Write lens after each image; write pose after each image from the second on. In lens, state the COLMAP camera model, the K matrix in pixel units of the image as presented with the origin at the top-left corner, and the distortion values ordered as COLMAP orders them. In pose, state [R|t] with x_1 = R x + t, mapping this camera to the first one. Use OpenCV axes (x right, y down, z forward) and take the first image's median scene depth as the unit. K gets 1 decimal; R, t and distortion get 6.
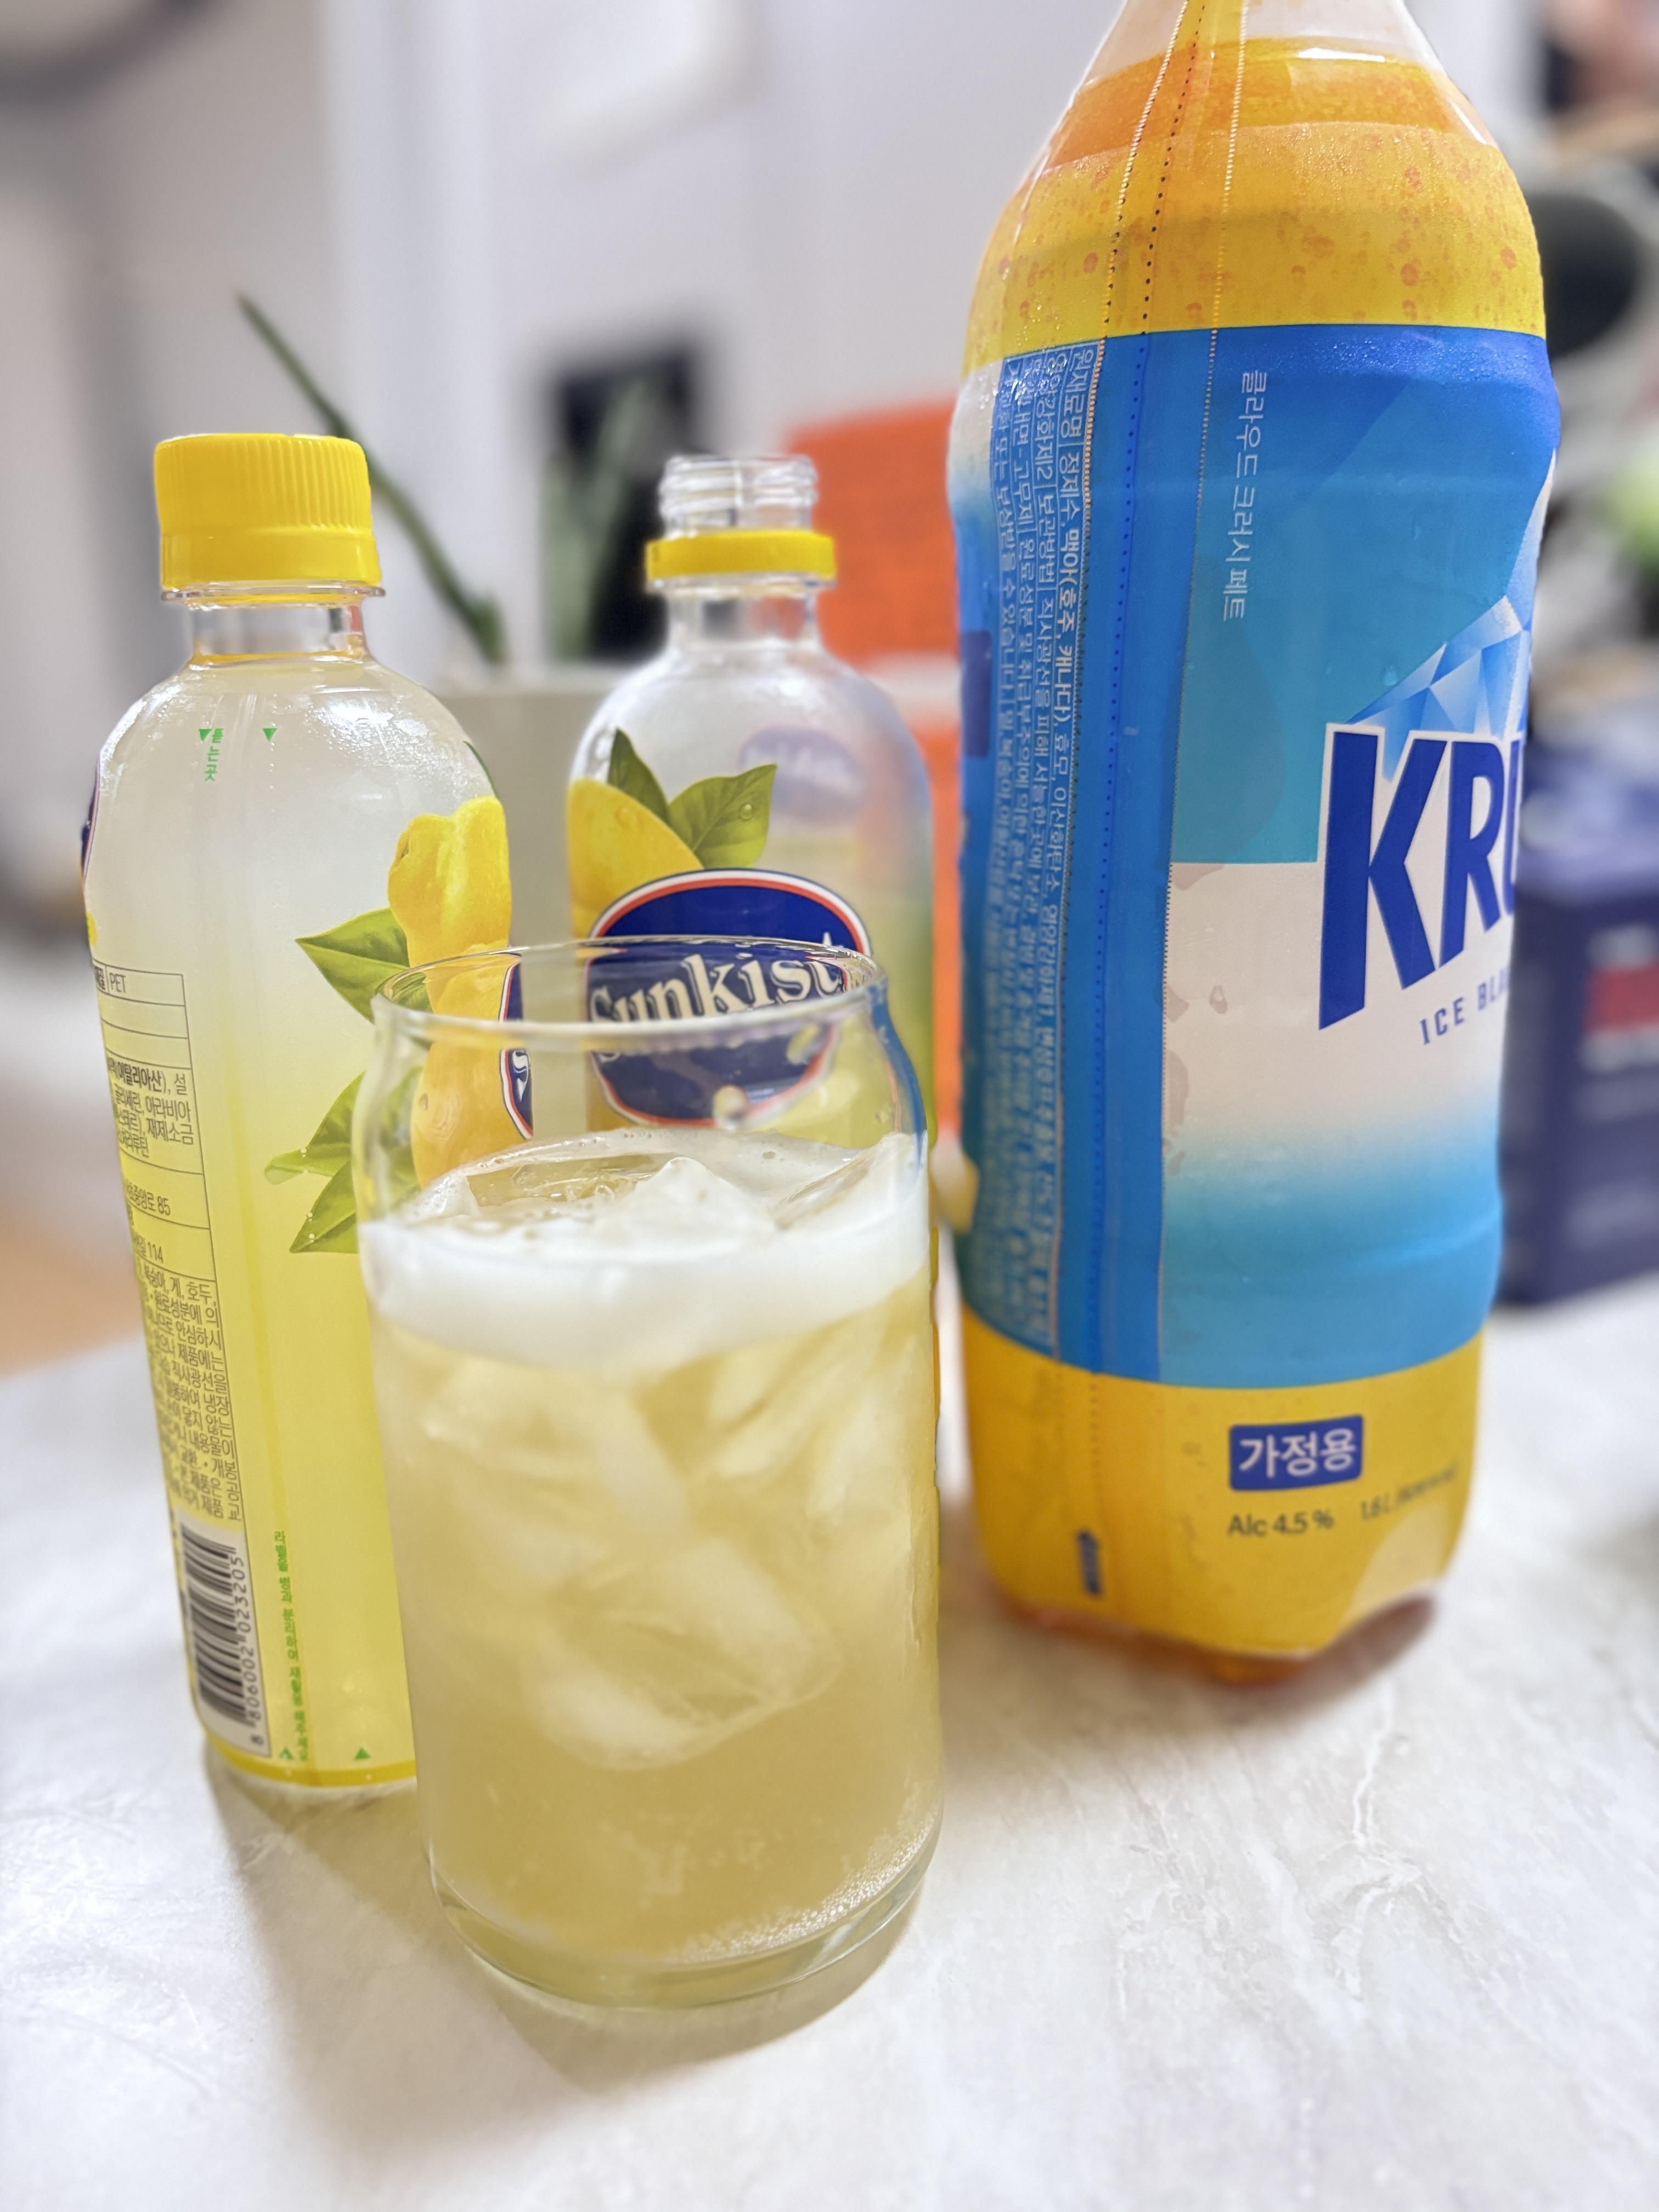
lens RADIAL K [[1726.1, 0, 834.6], [0, 1726.1, 1094.1], [0, 0, 1]] dist [0.016216, -0.060253]
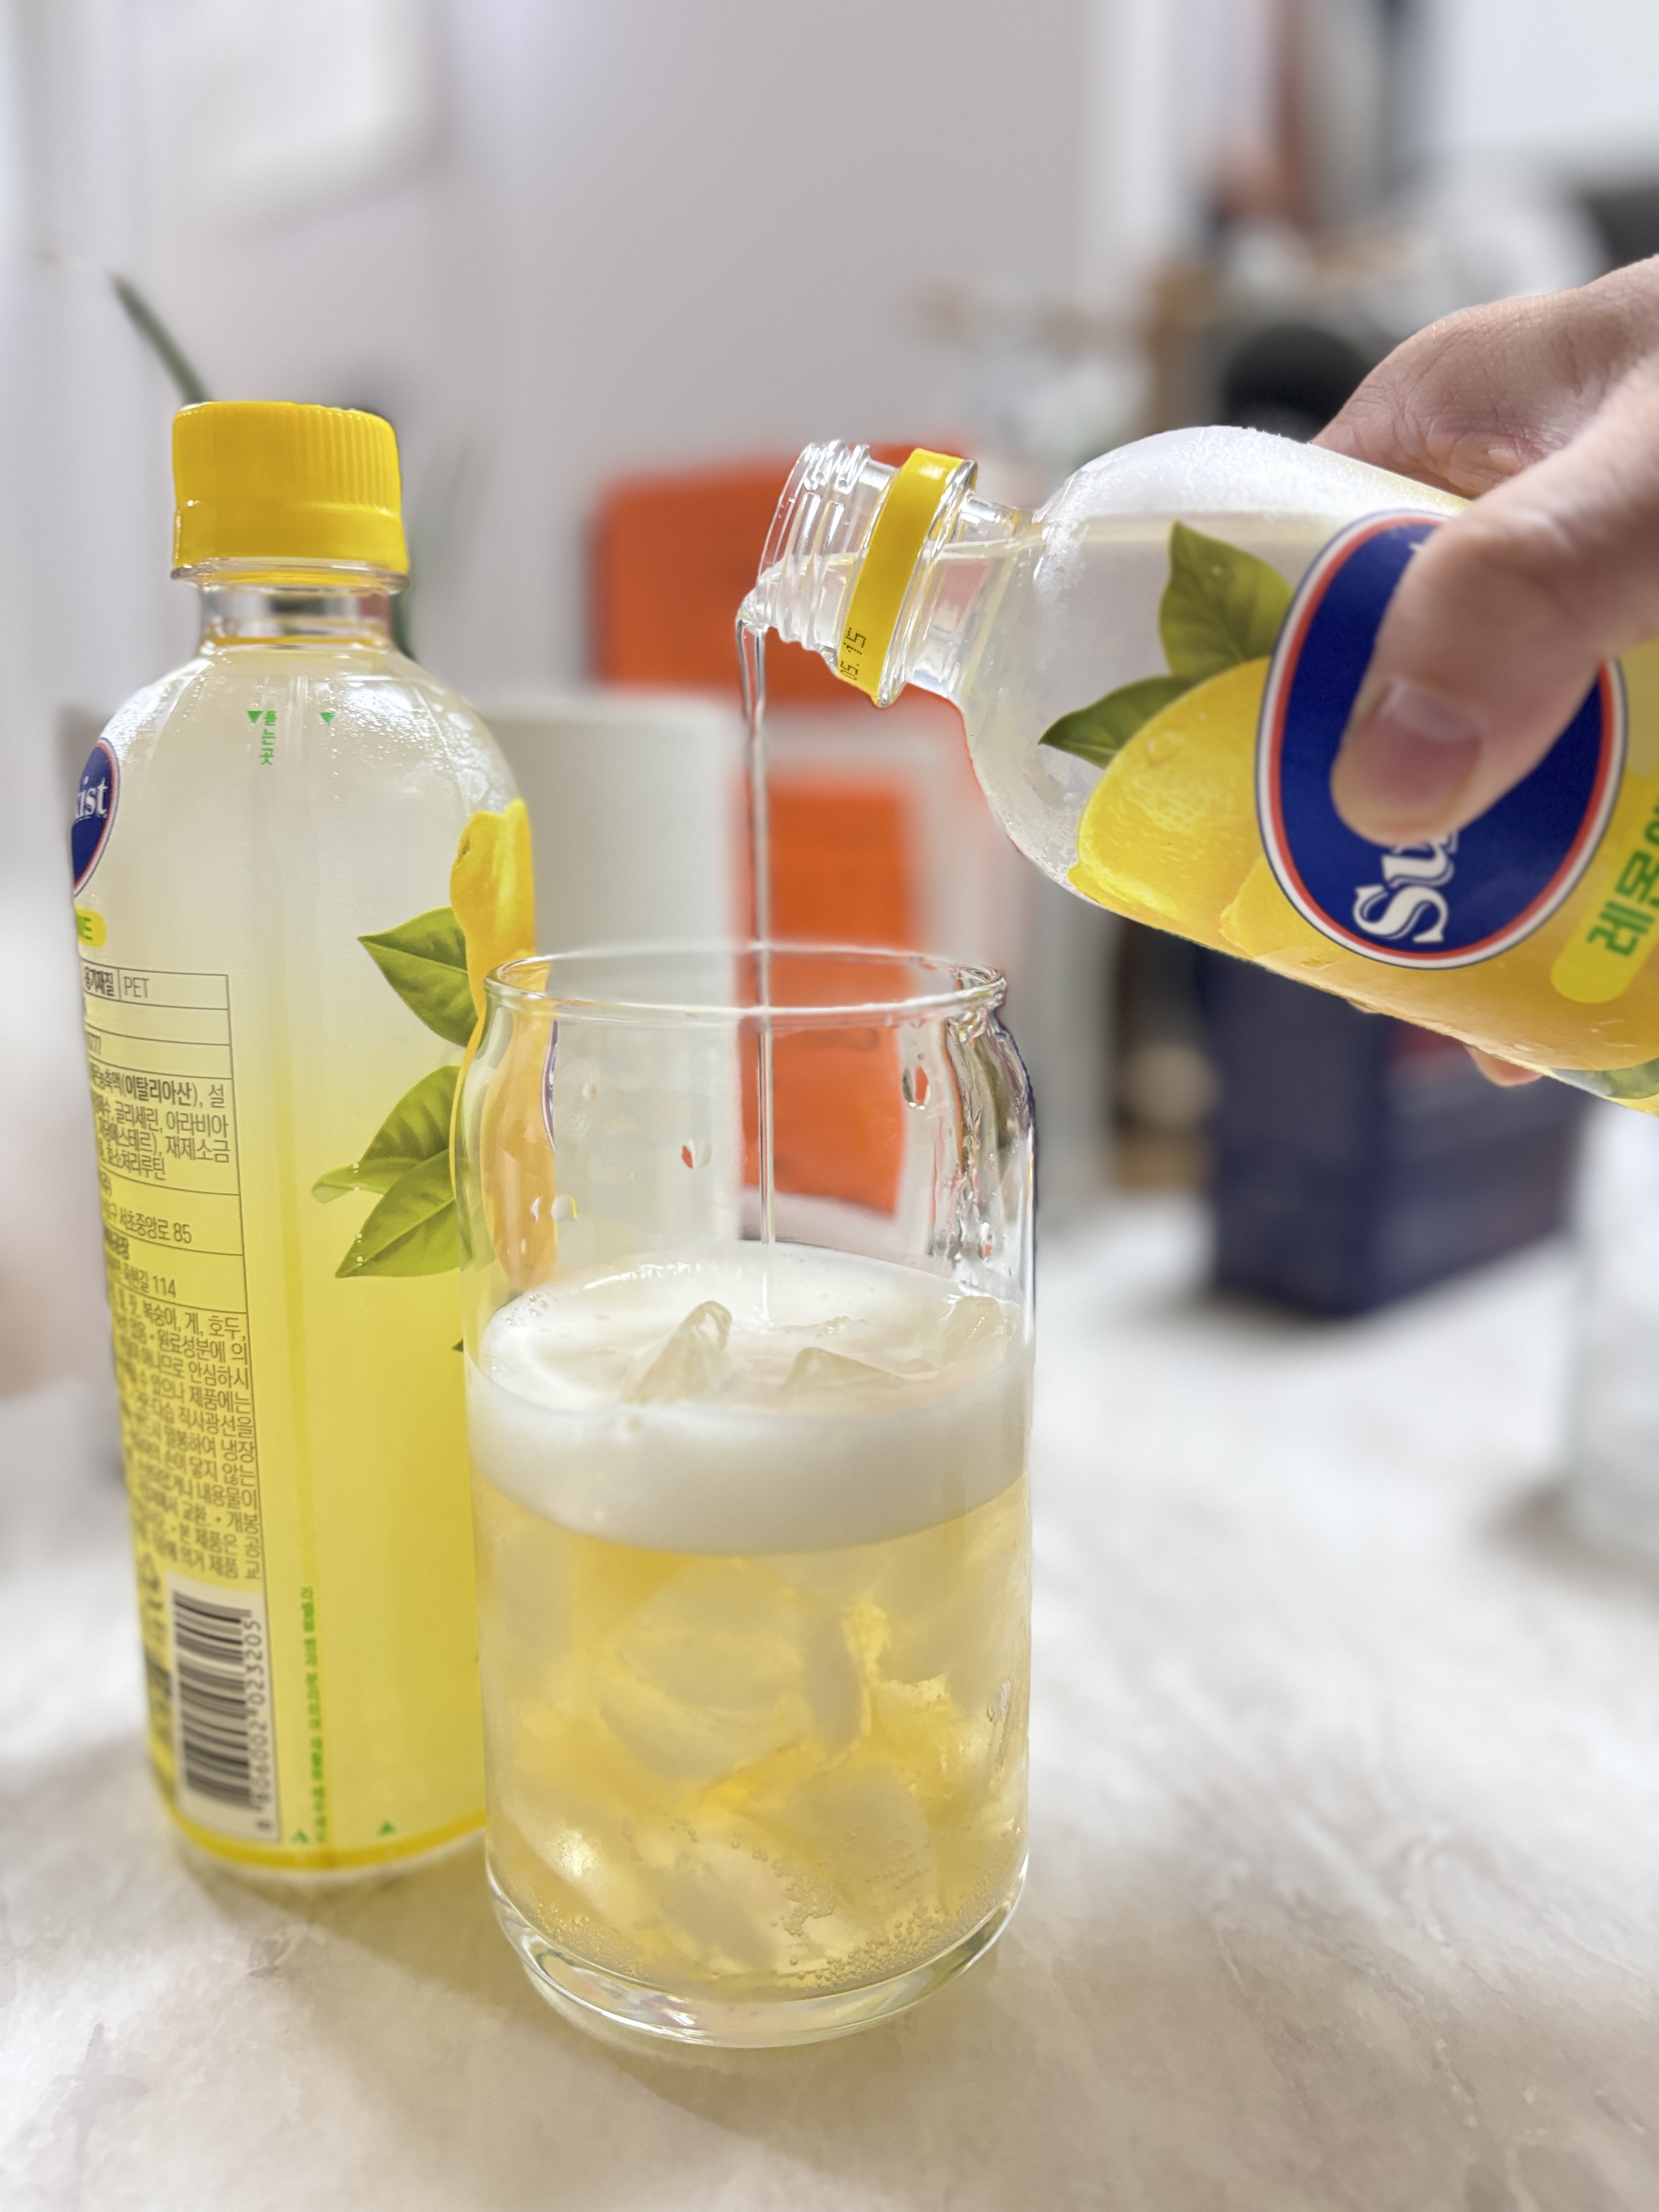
lens RADIAL K [[1726.1, 0, 847.2], [0, 1726.1, 1115.1], [0, 0, 1]] dist [0.016216, -0.060253]
pose [[0.974526, -0.015154, 0.223761, -0.254315], [0.024972, 0.998842, -0.041114, 0.049806], [-0.222879, 0.045654, 0.973776, 0.032640]]
